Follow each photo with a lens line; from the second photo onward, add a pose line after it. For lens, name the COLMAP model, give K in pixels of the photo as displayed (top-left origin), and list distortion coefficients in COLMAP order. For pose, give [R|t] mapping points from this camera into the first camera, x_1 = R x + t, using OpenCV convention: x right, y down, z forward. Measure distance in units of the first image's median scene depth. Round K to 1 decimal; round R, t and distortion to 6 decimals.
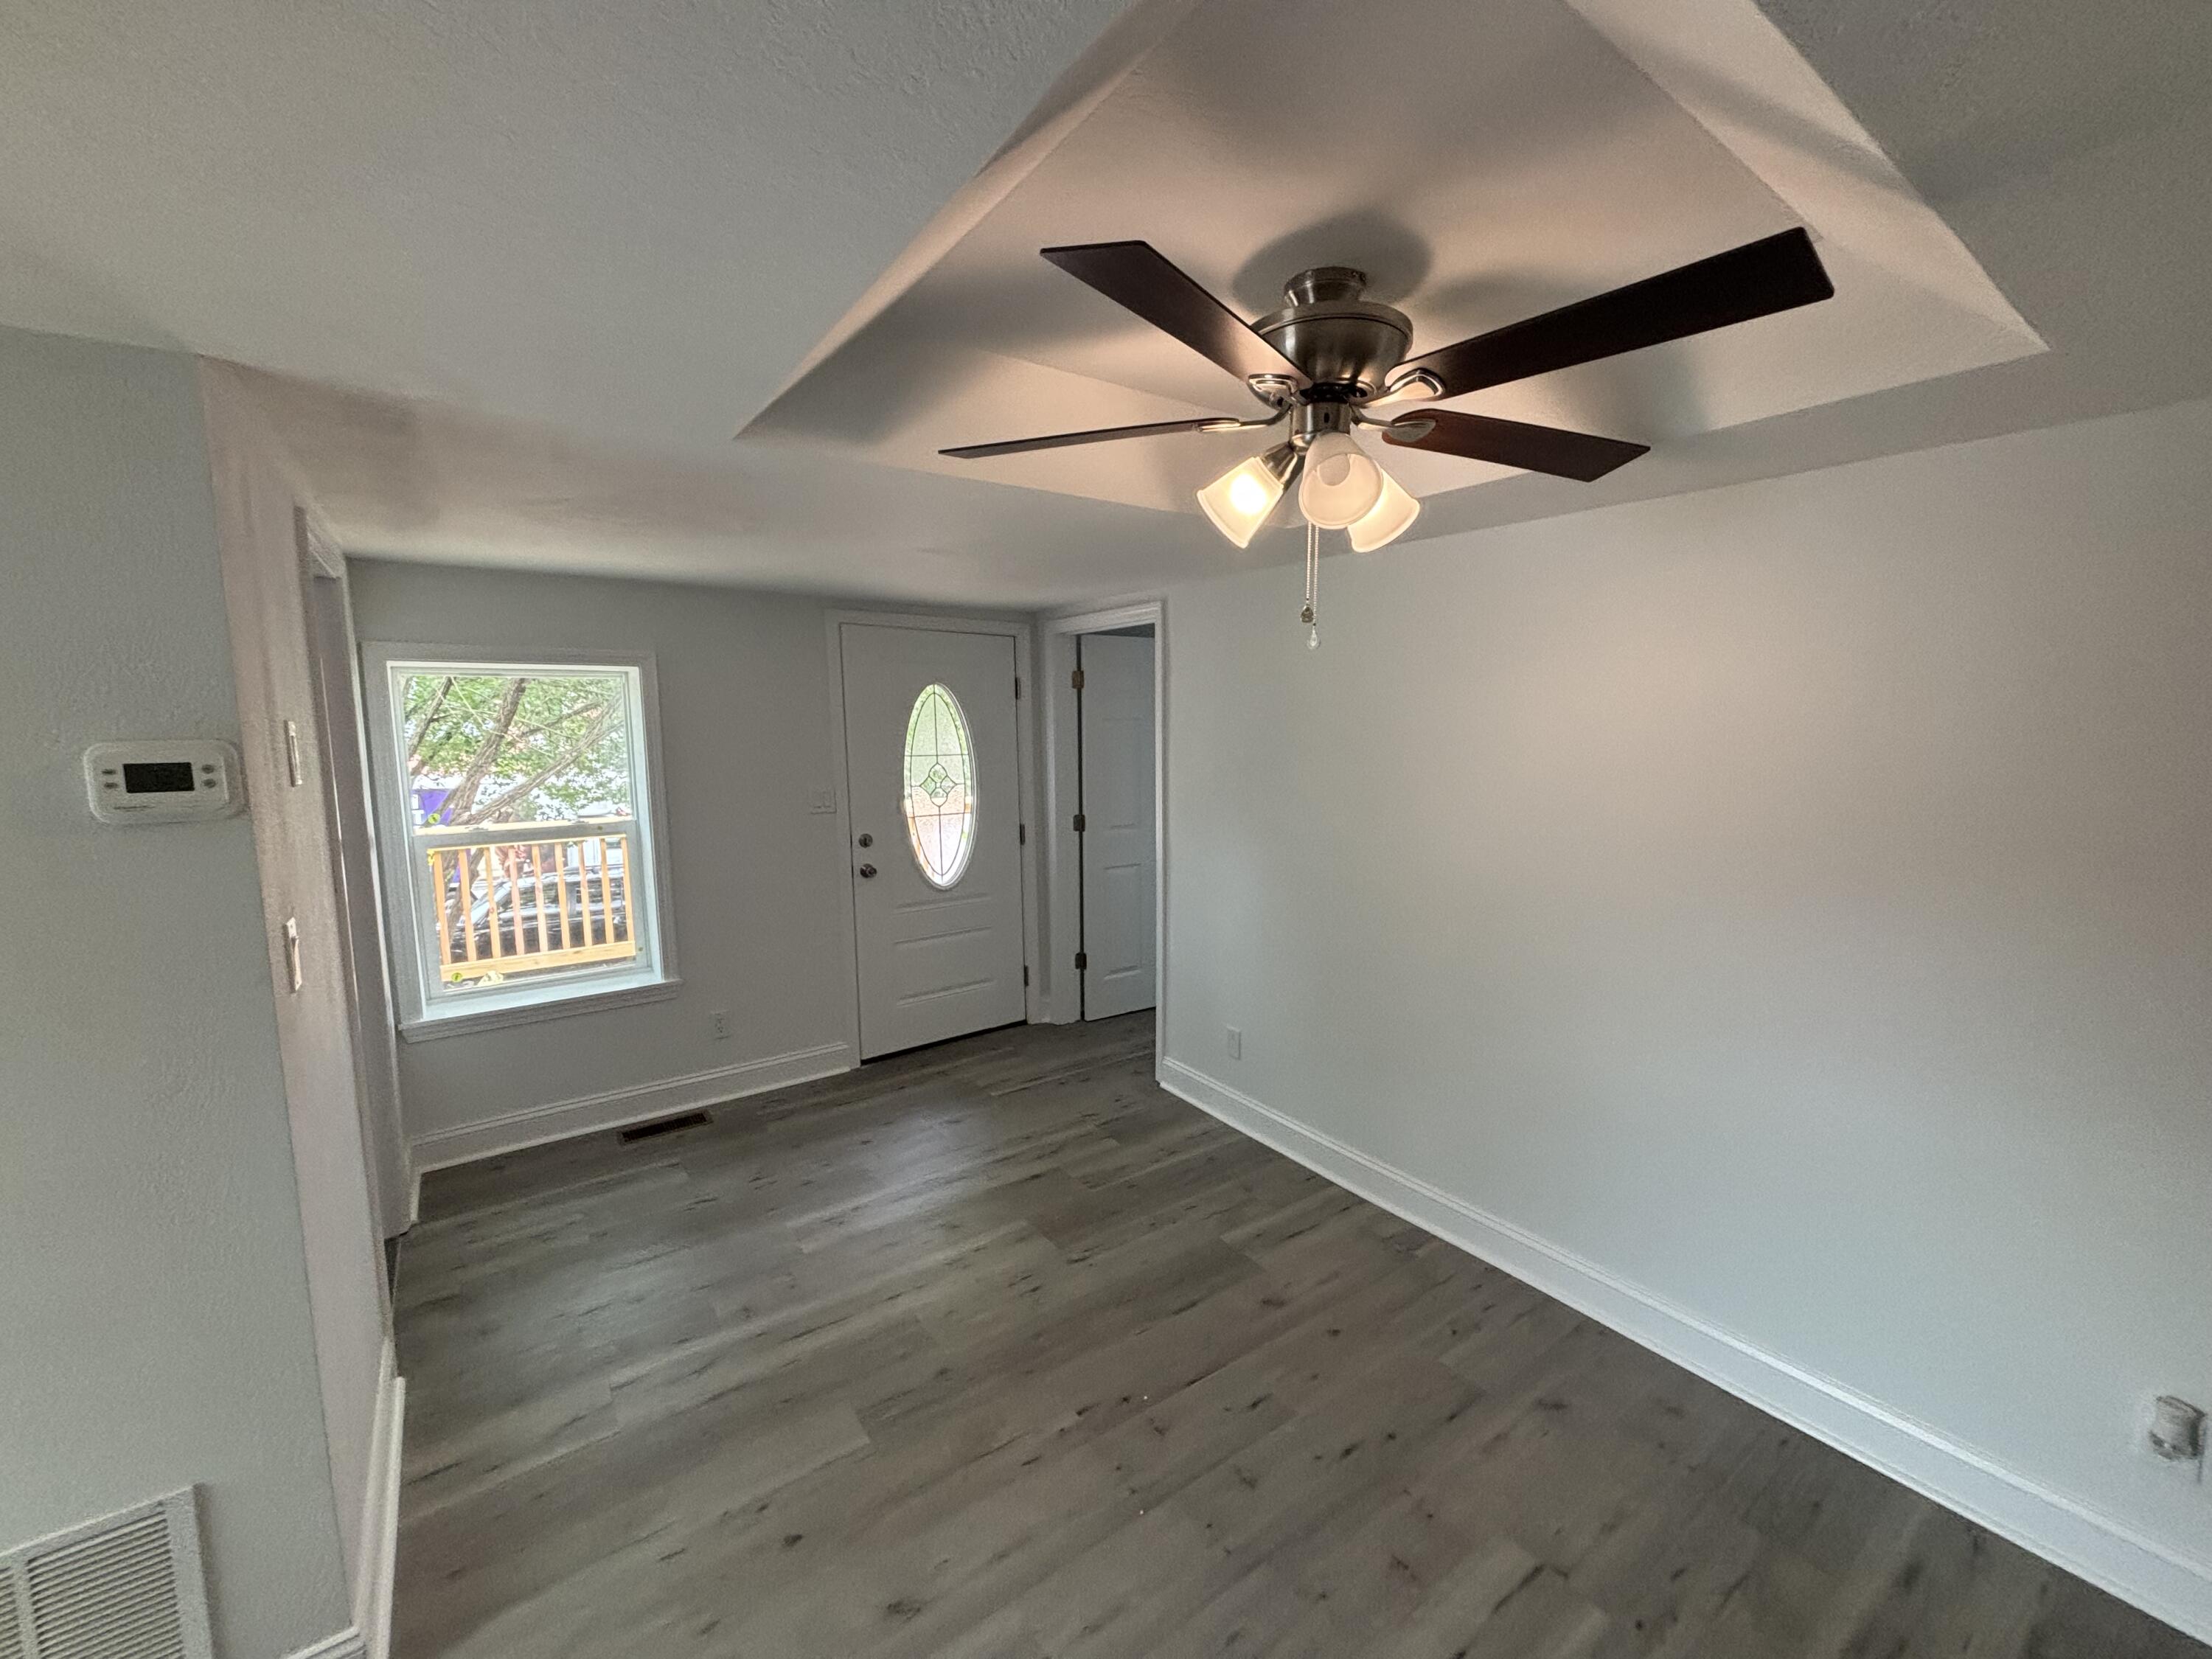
lens RADIAL K [[891.9, 0, 1107.8], [0, 891.9, 827.5], [0, 0, 1]] dist [0.016724, -0.000182]
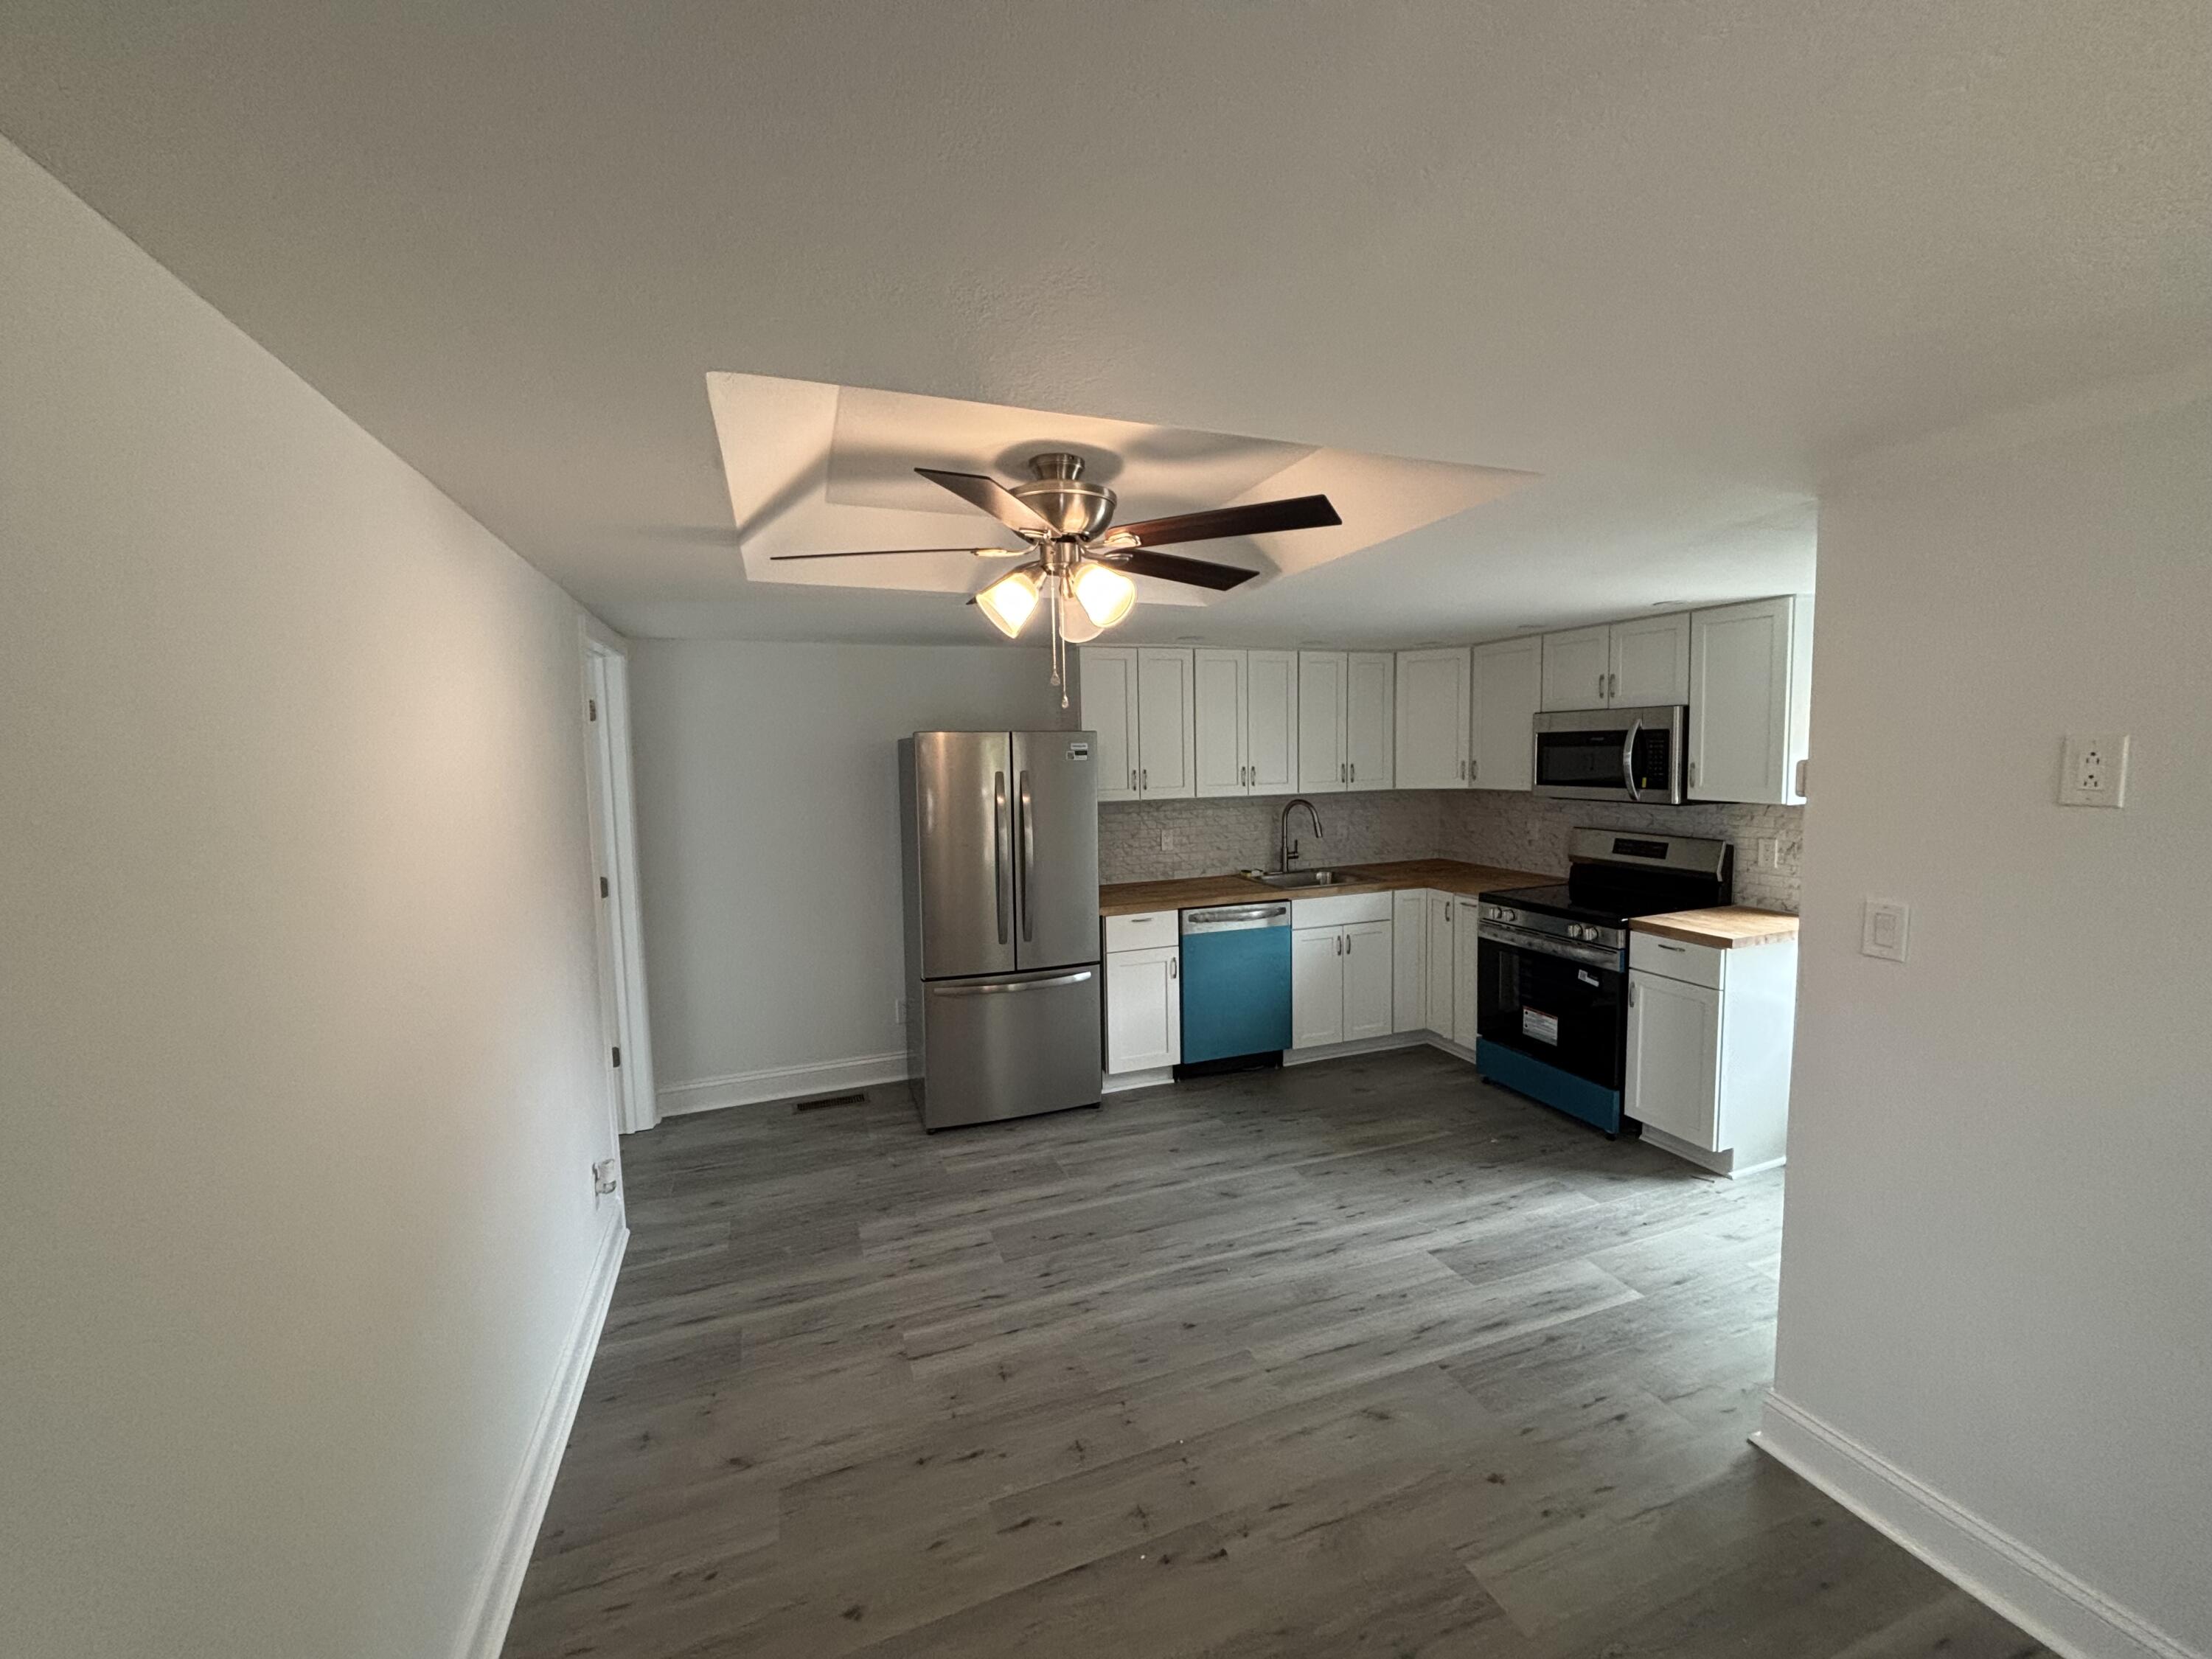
lens RADIAL K [[891.9, 0, 1108.7], [0, 891.9, 825.9], [0, 0, 1]] dist [0.016724, -0.000182]
pose [[-0.963815, 0.000064, 0.266571, -0.166444], [0.054985, 0.978543, 0.198570, -0.223422], [-0.260838, 0.206042, -0.943138, 1.816085]]
